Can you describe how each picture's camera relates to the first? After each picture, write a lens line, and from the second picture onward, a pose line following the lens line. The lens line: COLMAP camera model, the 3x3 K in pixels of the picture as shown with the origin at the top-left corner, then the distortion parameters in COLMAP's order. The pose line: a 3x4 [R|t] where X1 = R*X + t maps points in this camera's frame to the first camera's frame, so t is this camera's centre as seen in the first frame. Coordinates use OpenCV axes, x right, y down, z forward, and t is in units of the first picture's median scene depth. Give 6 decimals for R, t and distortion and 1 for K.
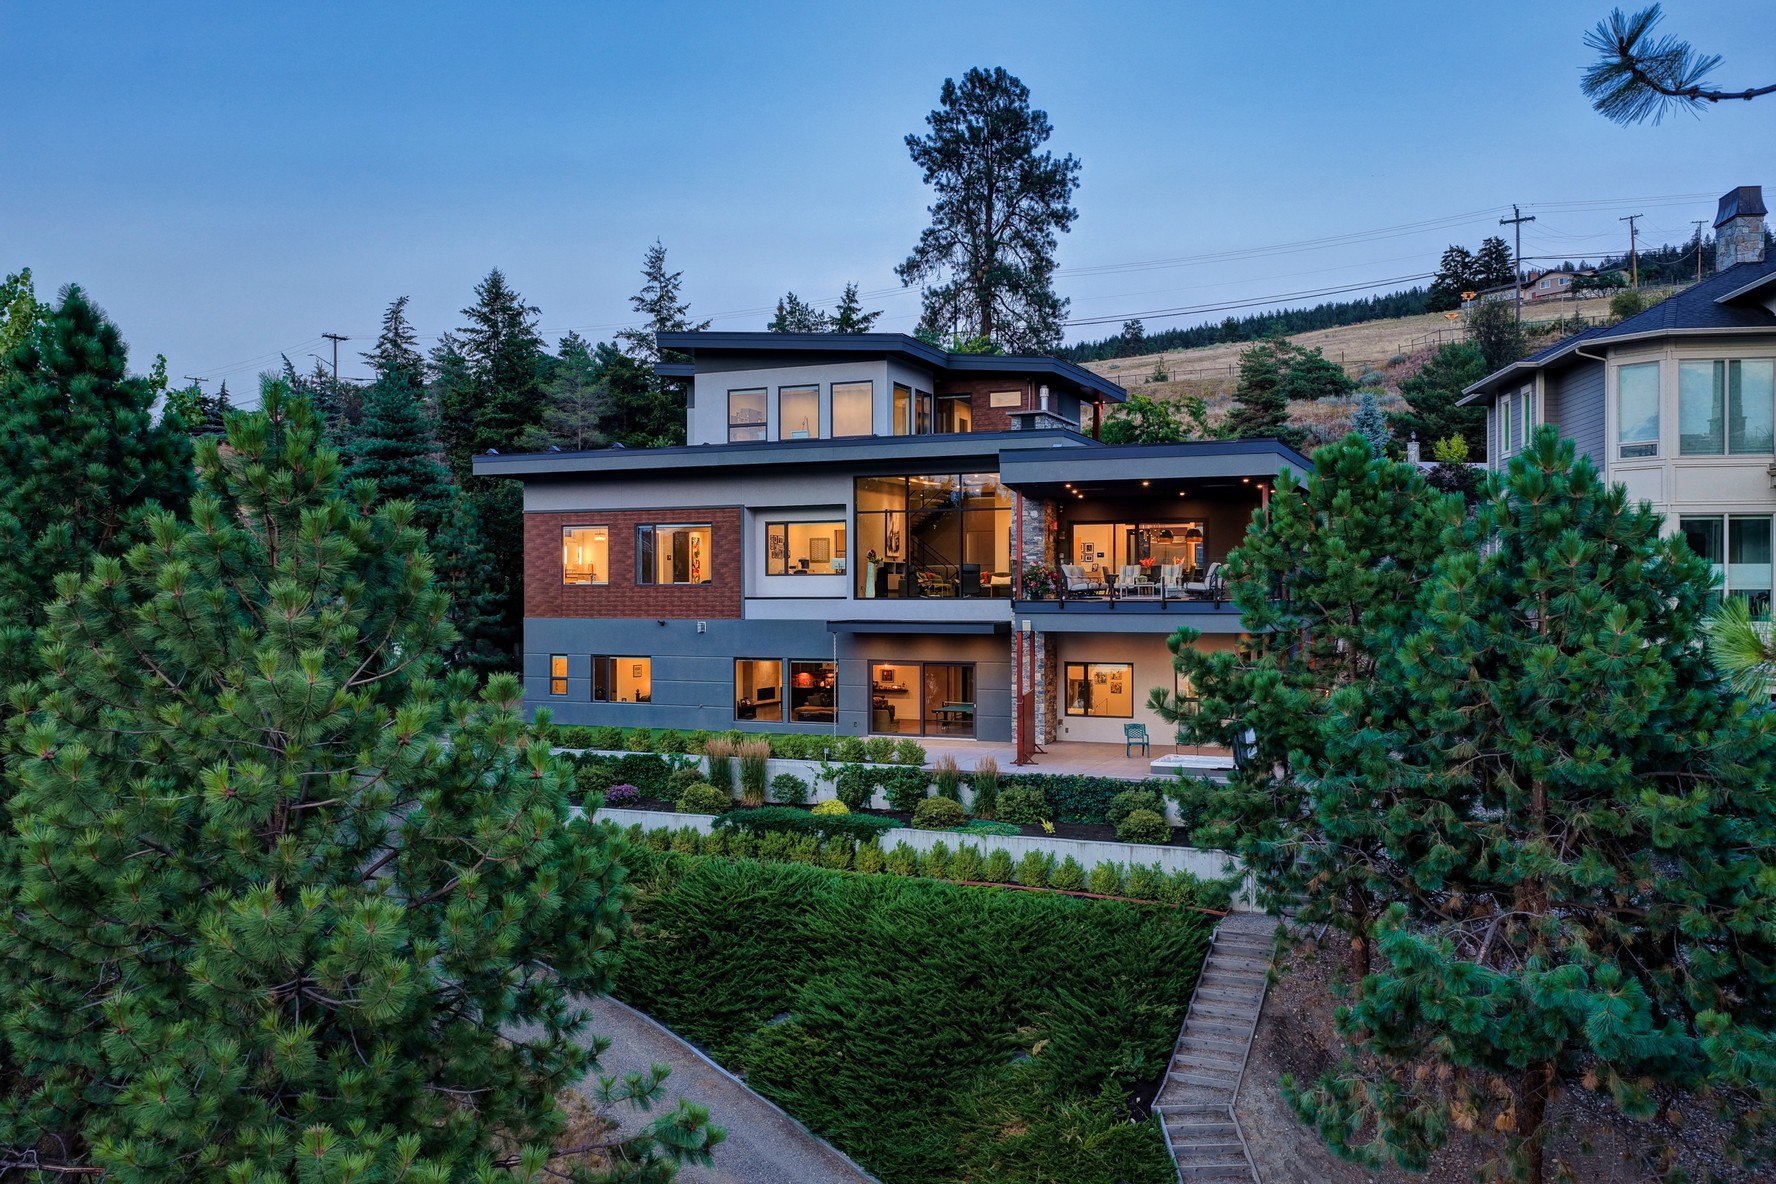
lens RADIAL K [[1398.8, 0, 889.0], [0, 1398.8, 563.4], [0, 0, 1]] dist [0.005565, 0.007533]
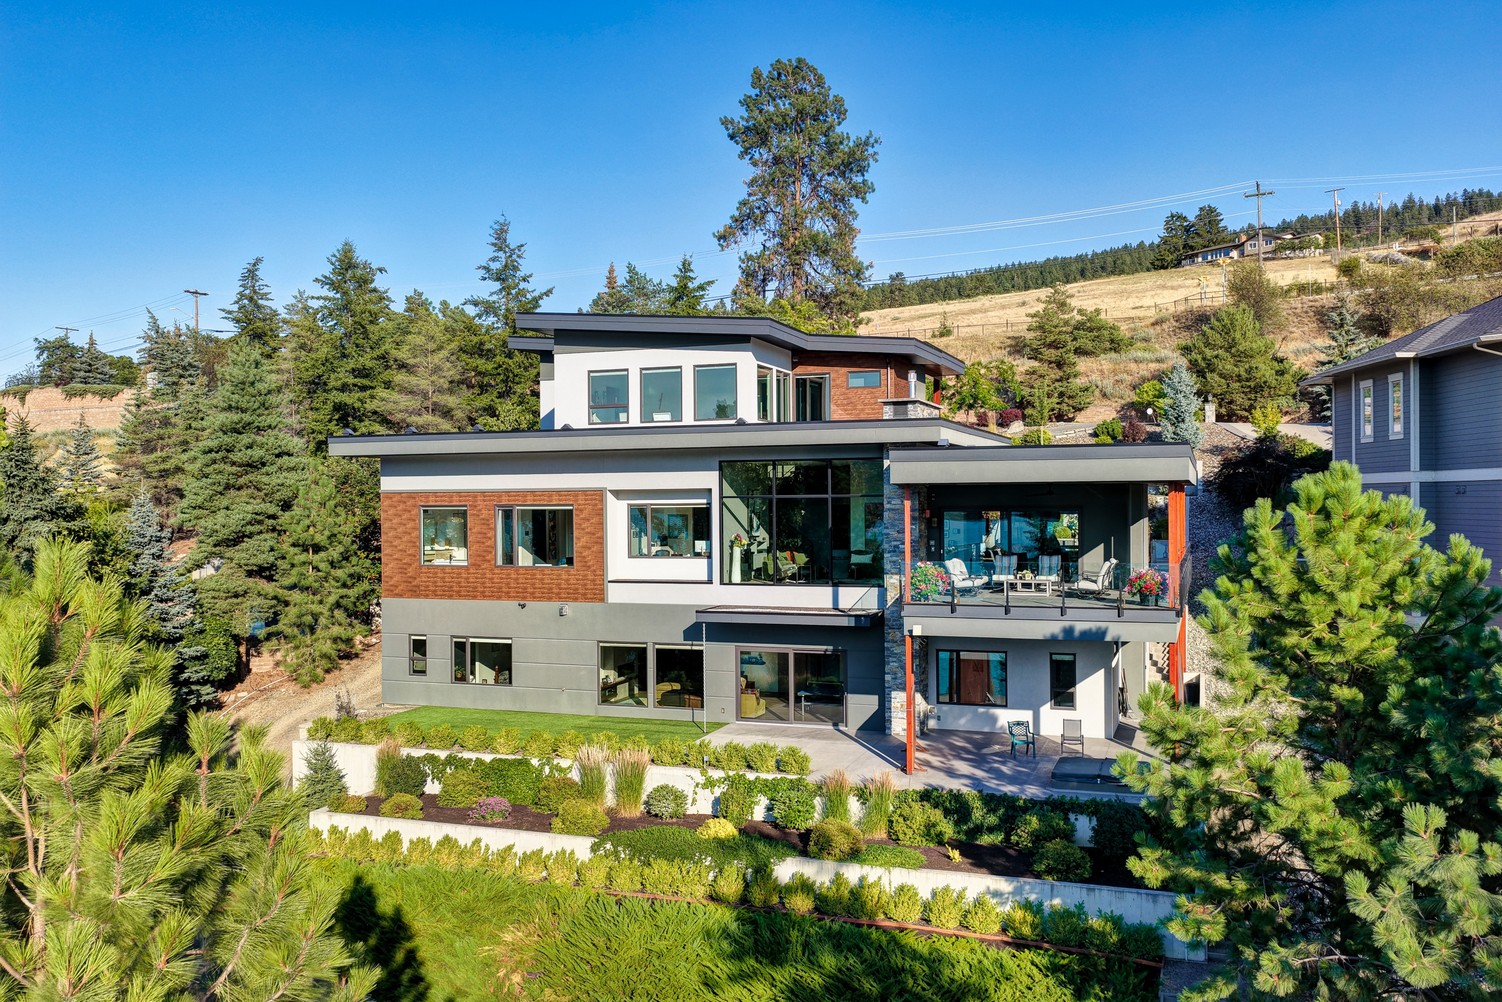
lens RADIAL K [[1194.9, 0, 747.2], [0, 1194.9, 453.5], [0, 0, 1]] dist [0.002460, 0.007515]
pose [[0.998560, -0.006089, 0.053297, -0.029141], [0.007107, 0.999796, -0.018932, -0.029629], [-0.053171, 0.019284, 0.998399, 0.085636]]
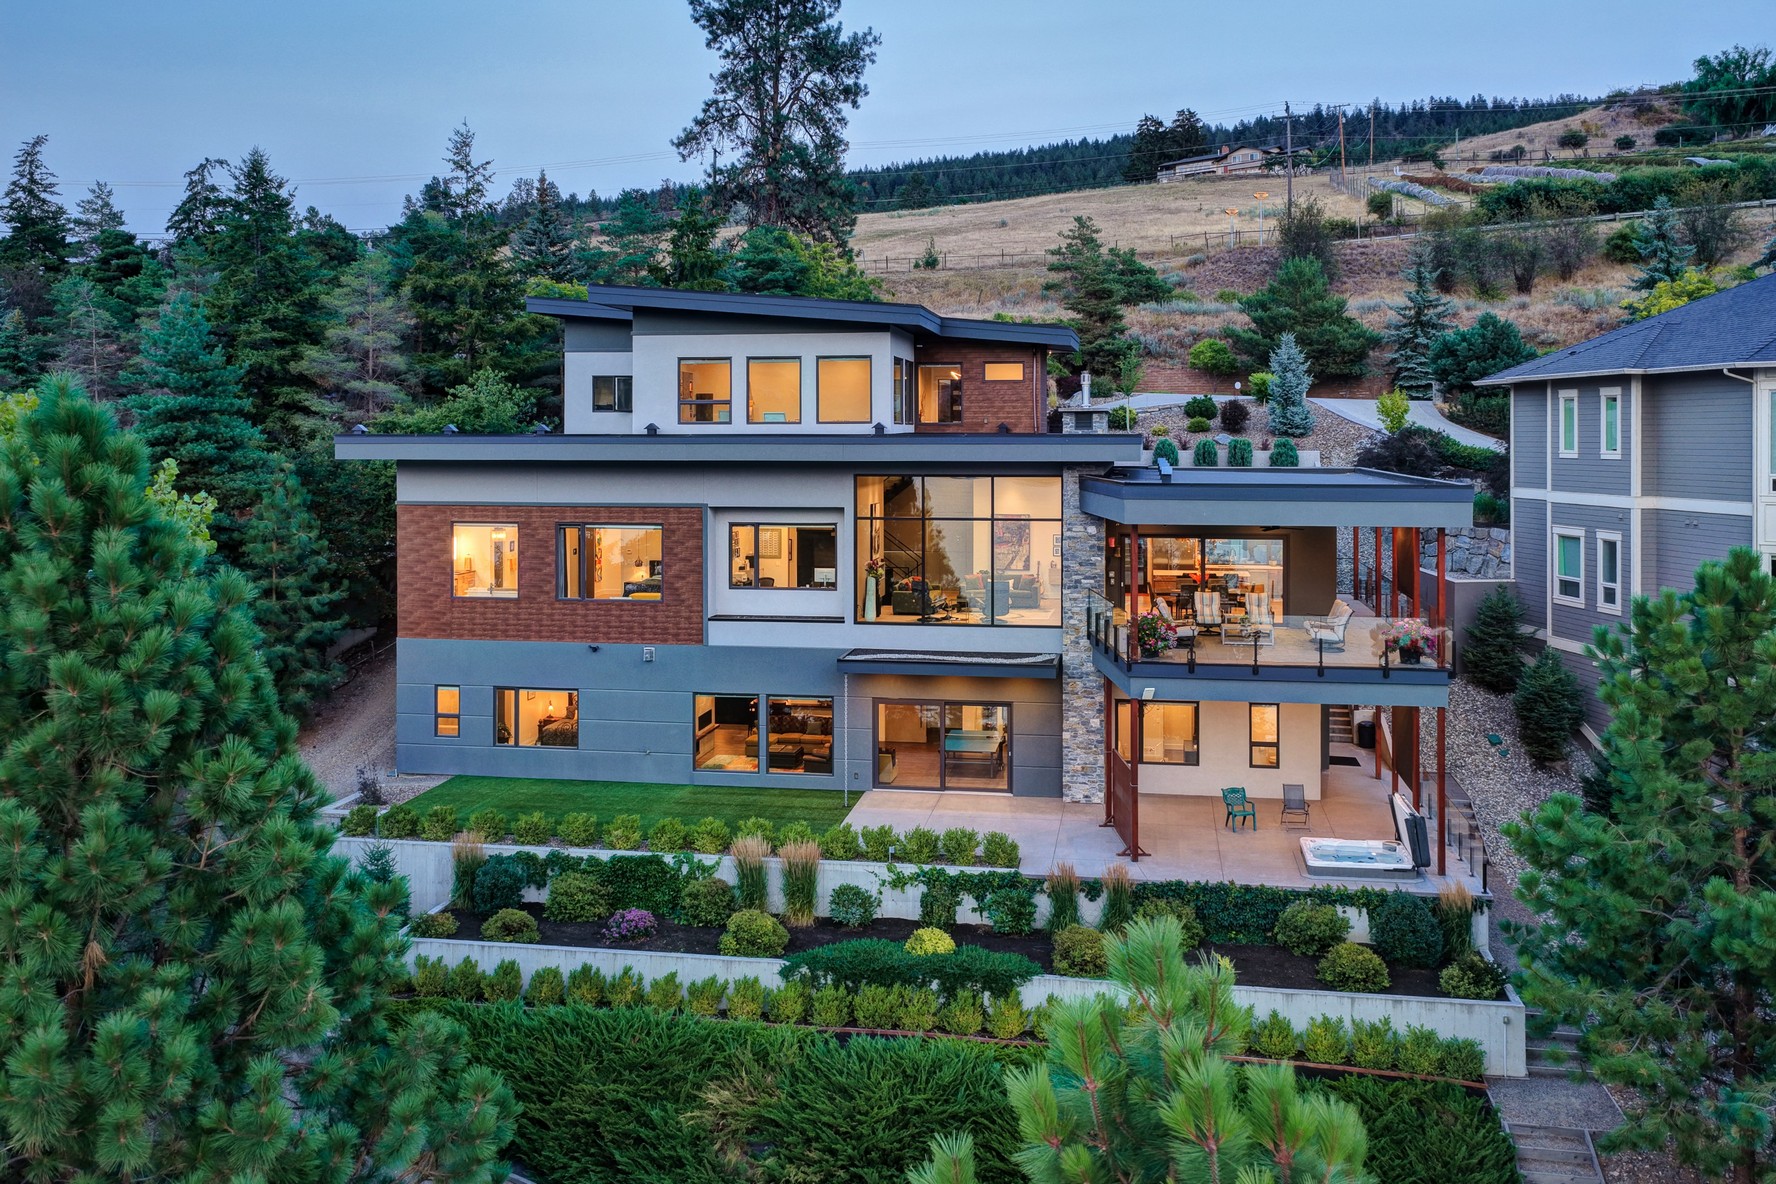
lens RADIAL K [[1446.8, 0, 869.6], [0, 1446.8, 404.0], [0, 0, 1]] dist [0.005855, 0.001493]
pose [[0.973204, 0.002905, 0.229926, -0.123106], [-0.002726, 0.999996, -0.001096, -0.059538], [-0.229928, 0.000440, 0.973208, 0.097445]]
